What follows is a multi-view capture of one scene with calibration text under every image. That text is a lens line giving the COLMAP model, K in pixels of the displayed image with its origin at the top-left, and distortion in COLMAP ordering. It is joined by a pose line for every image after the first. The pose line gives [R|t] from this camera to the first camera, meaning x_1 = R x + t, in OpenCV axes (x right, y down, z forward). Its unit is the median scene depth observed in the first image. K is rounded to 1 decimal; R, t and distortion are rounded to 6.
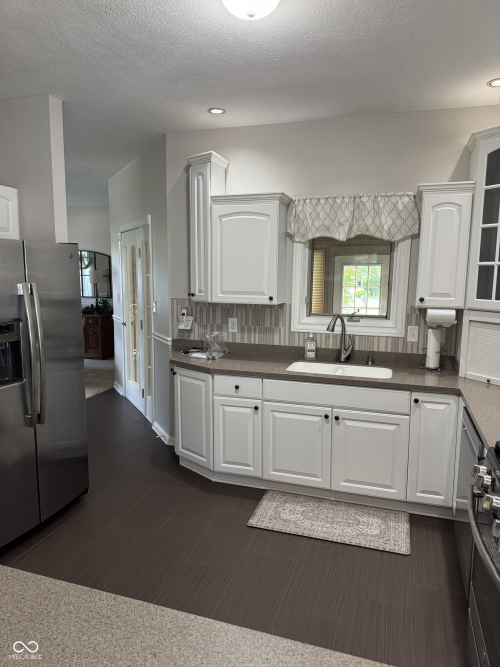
lens RADIAL K [[466.0, 0, 235.9], [0, 466.0, 338.5], [0, 0, 1]] dist [0.032422, -0.043531]
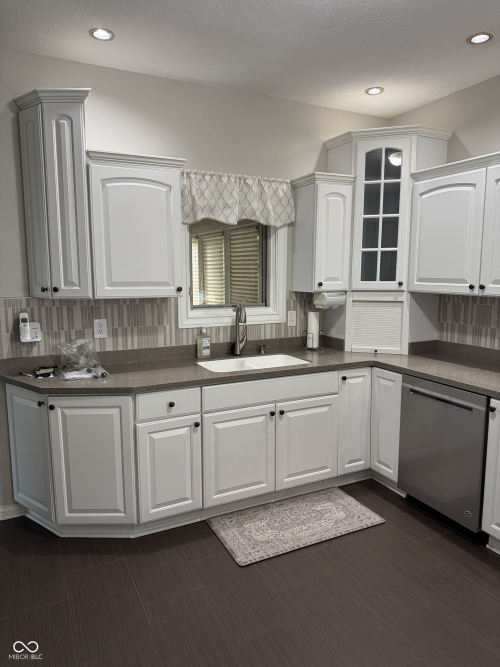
lens RADIAL K [[466.0, 0, 250.2], [0, 466.0, 334.6], [0, 0, 1]] dist [0.032422, -0.043531]
pose [[0.706523, -0.105948, 0.699715, -0.421673], [0.110019, 0.993153, 0.039290, -0.025943], [-0.699086, 0.049223, 0.713341, 0.336935]]
